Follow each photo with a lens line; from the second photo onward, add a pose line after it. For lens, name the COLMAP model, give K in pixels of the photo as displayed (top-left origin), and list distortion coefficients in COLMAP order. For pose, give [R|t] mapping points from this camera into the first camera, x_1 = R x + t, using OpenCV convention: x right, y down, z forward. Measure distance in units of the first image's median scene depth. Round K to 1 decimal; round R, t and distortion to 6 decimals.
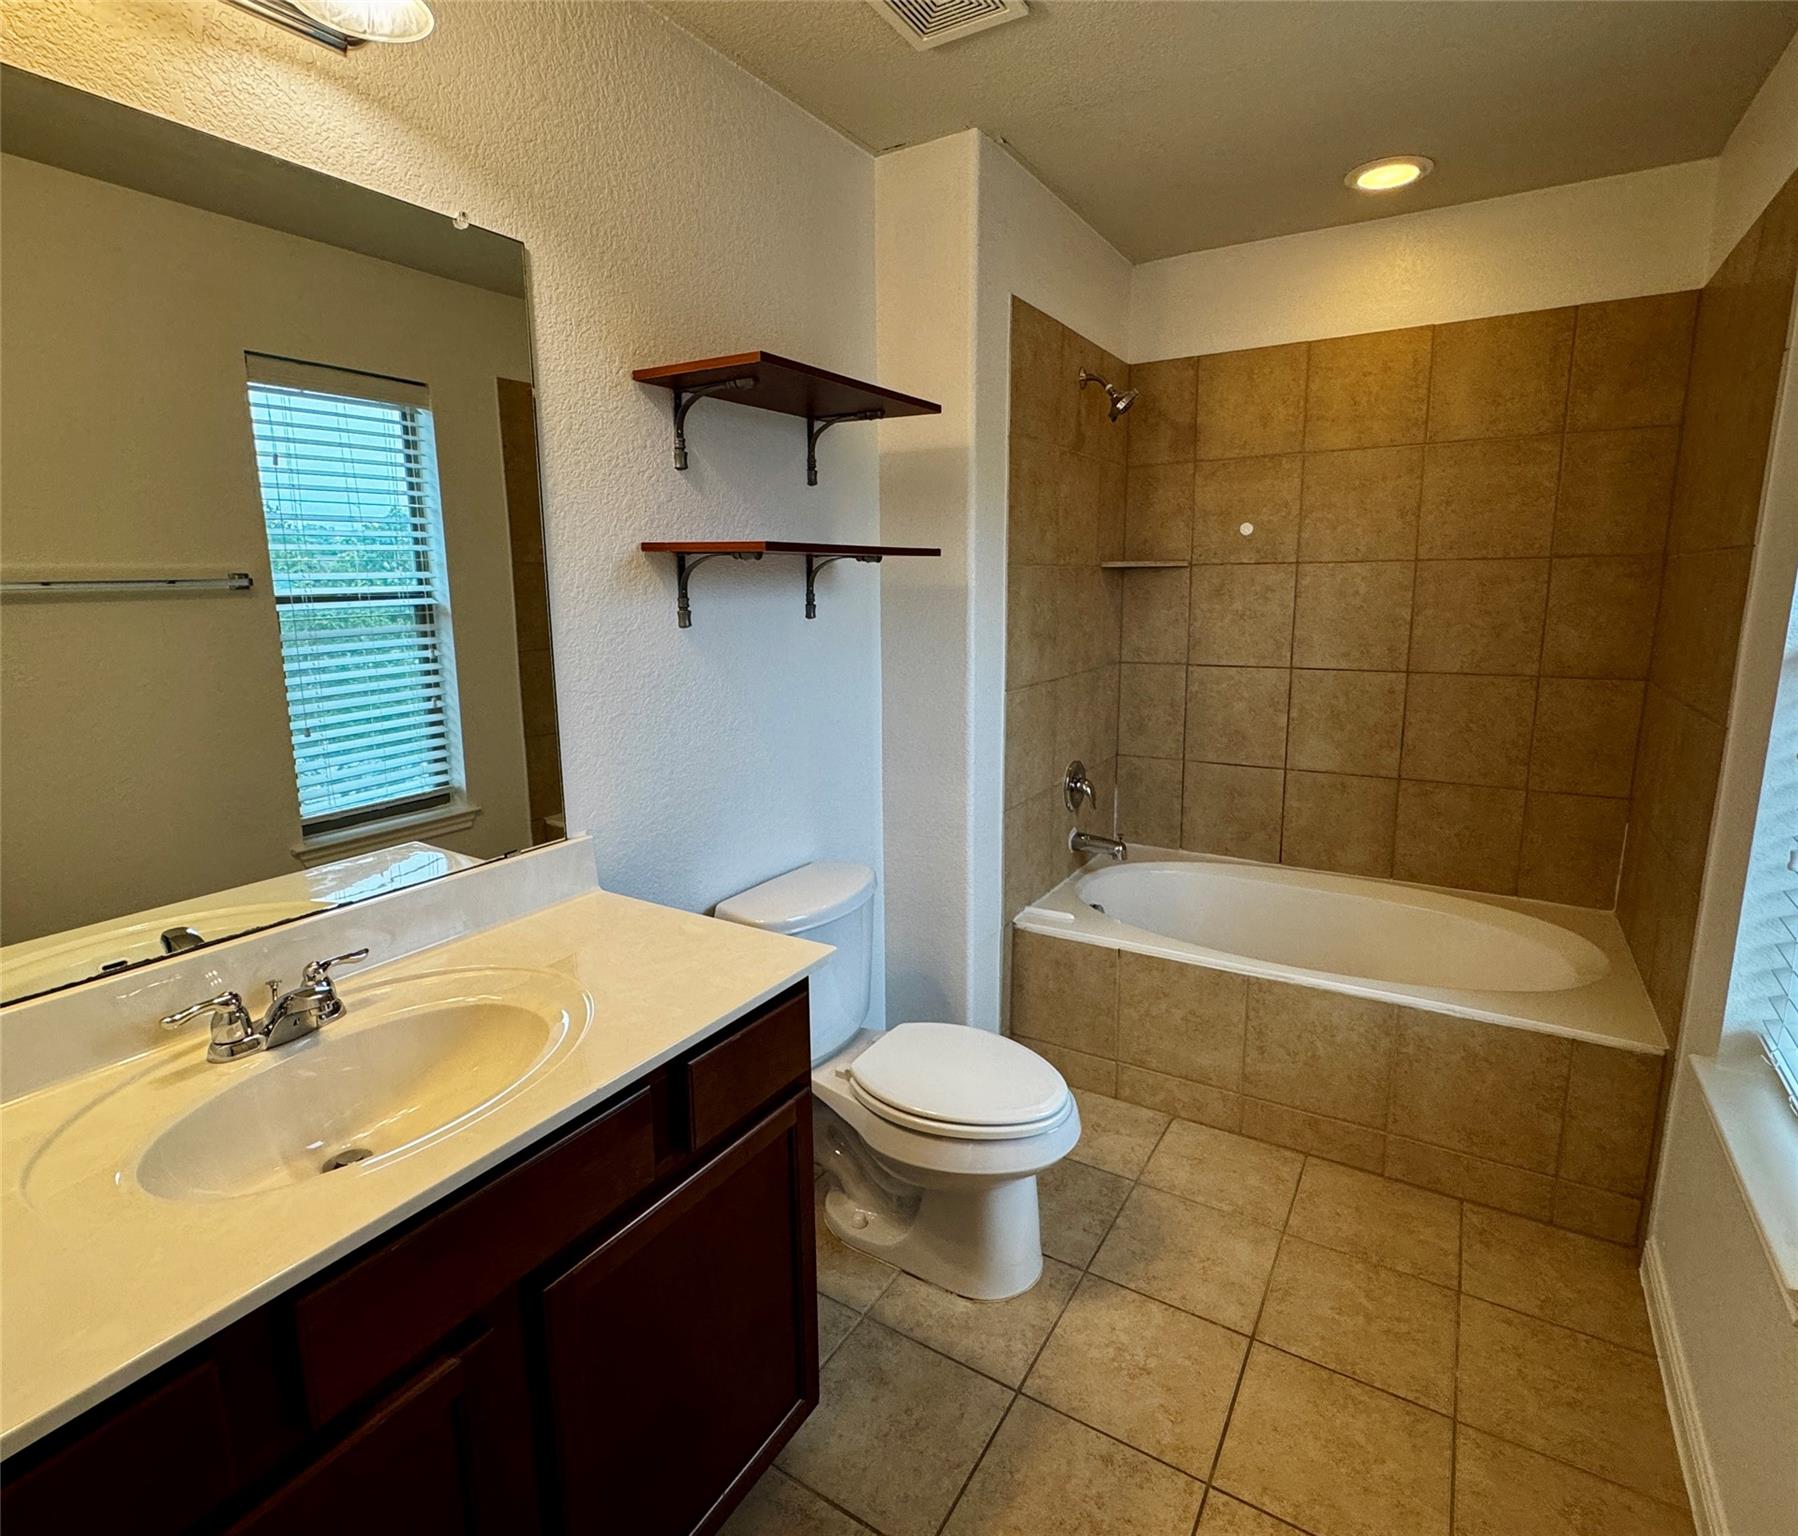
lens RADIAL K [[916.3, 0, 893.8], [0, 916.3, 759.4], [0, 0, 1]] dist [-0.011006, -0.002947]
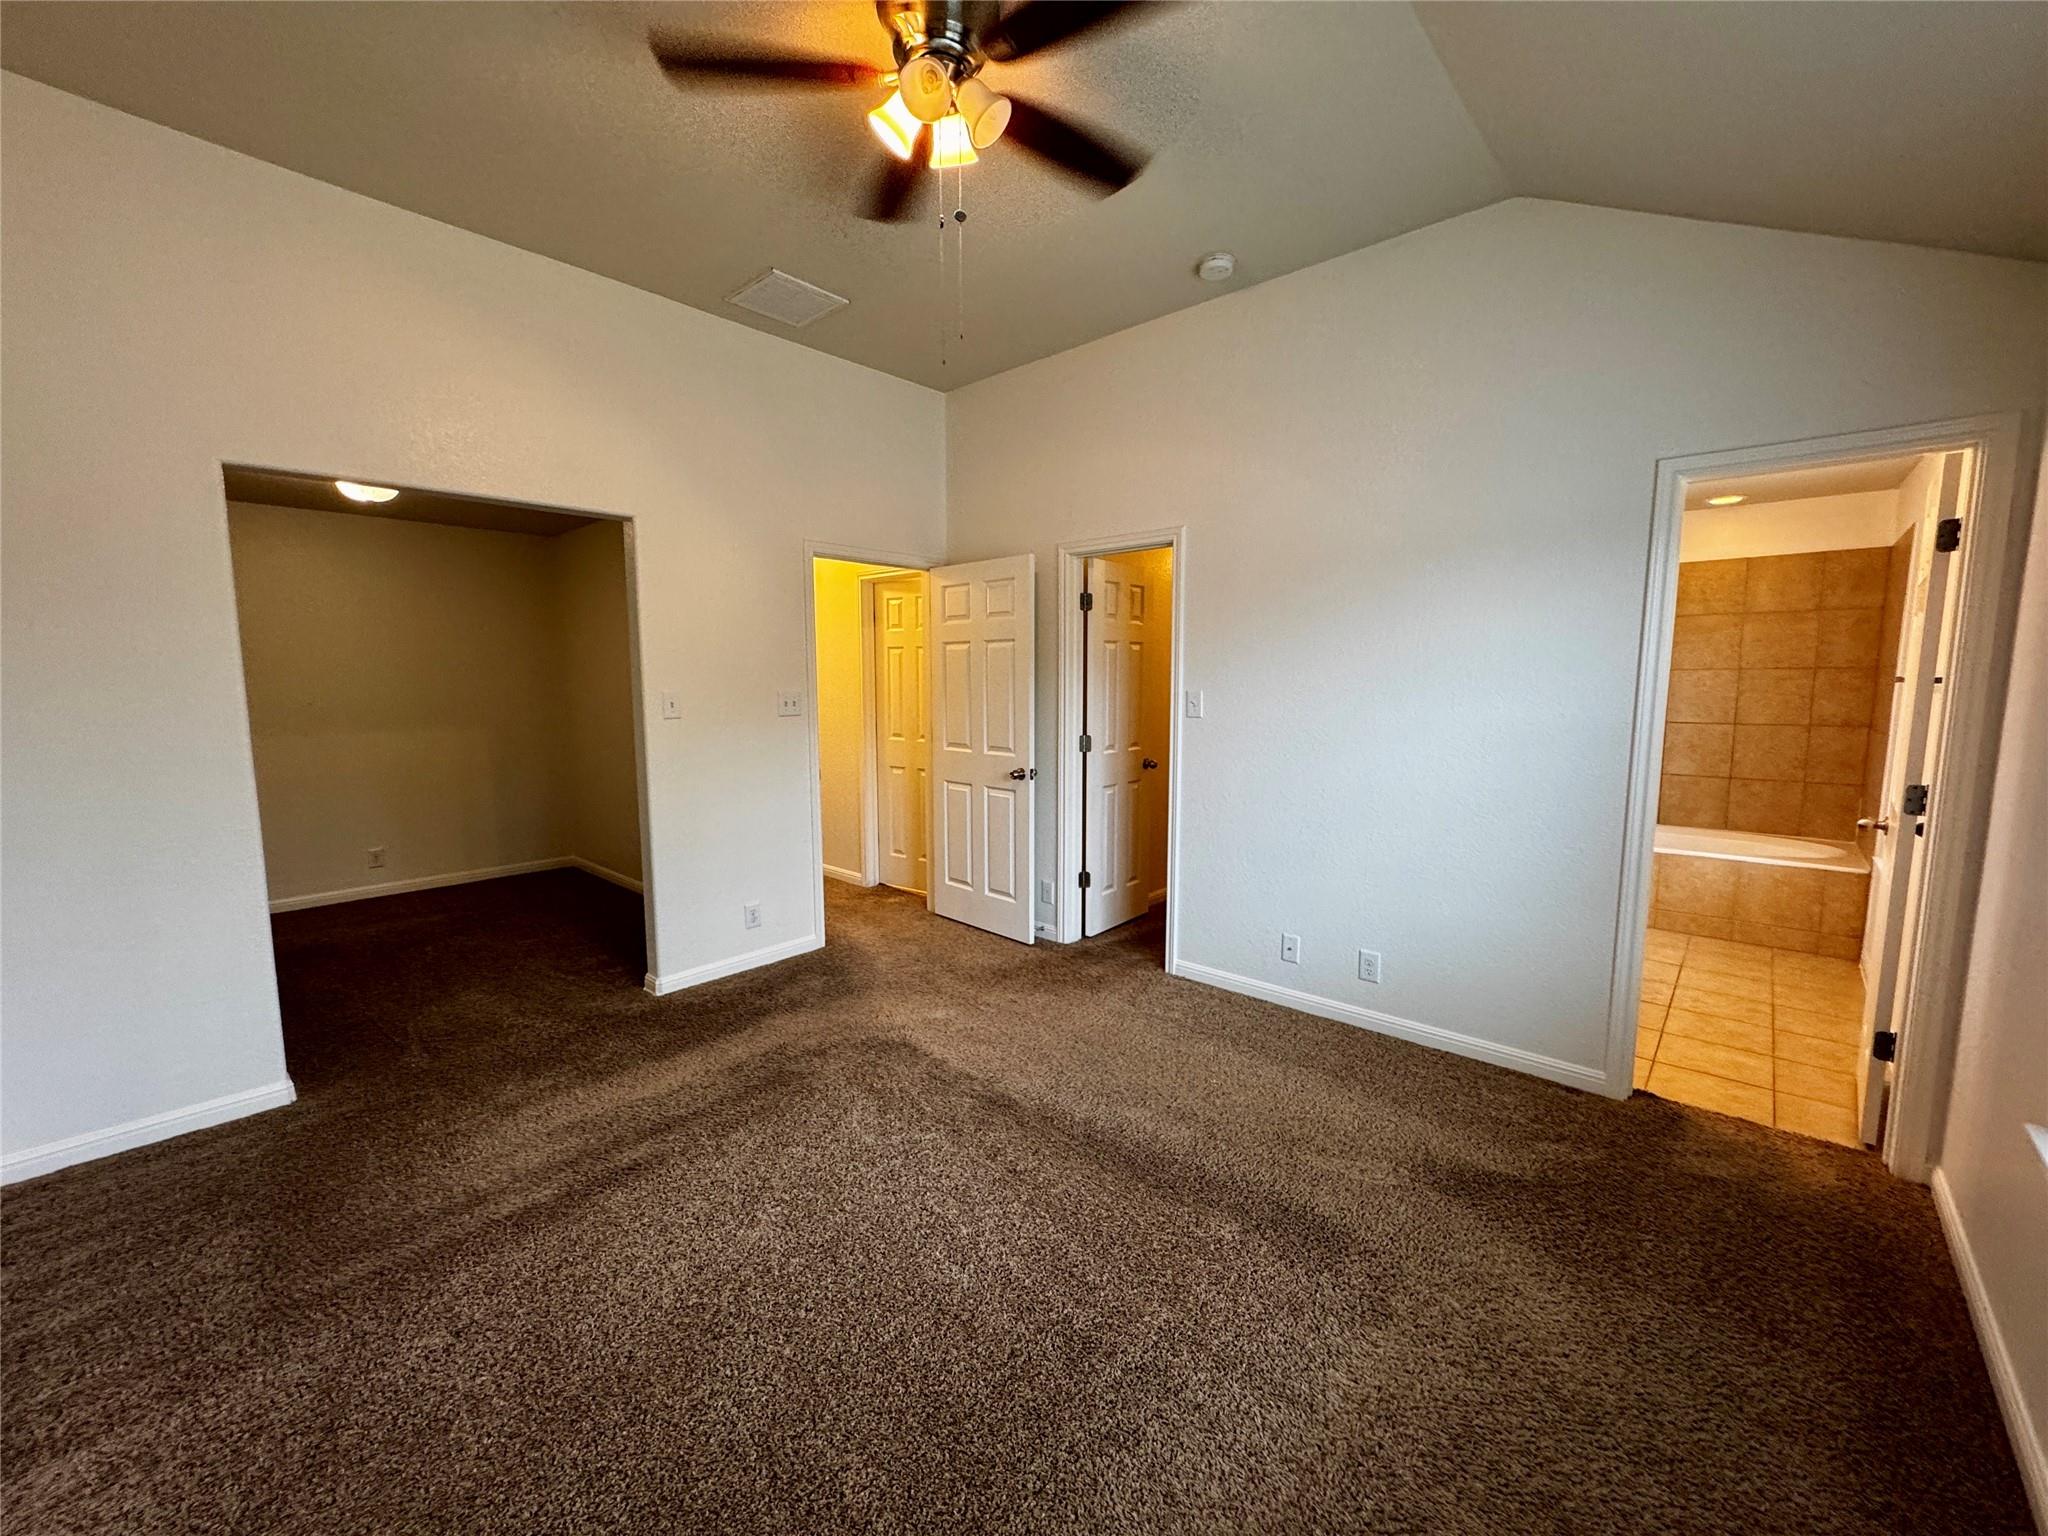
lens RADIAL K [[814.4, 0, 1031.7], [0, 814.4, 768.0], [0, 0, 1]] dist [-0.000205, 0.001047]
pose [[0.984472, 0.033542, -0.172310, -0.729157], [-0.046801, 0.996199, -0.073469, 0.231495], [0.169190, 0.080392, 0.982299, -1.141656]]
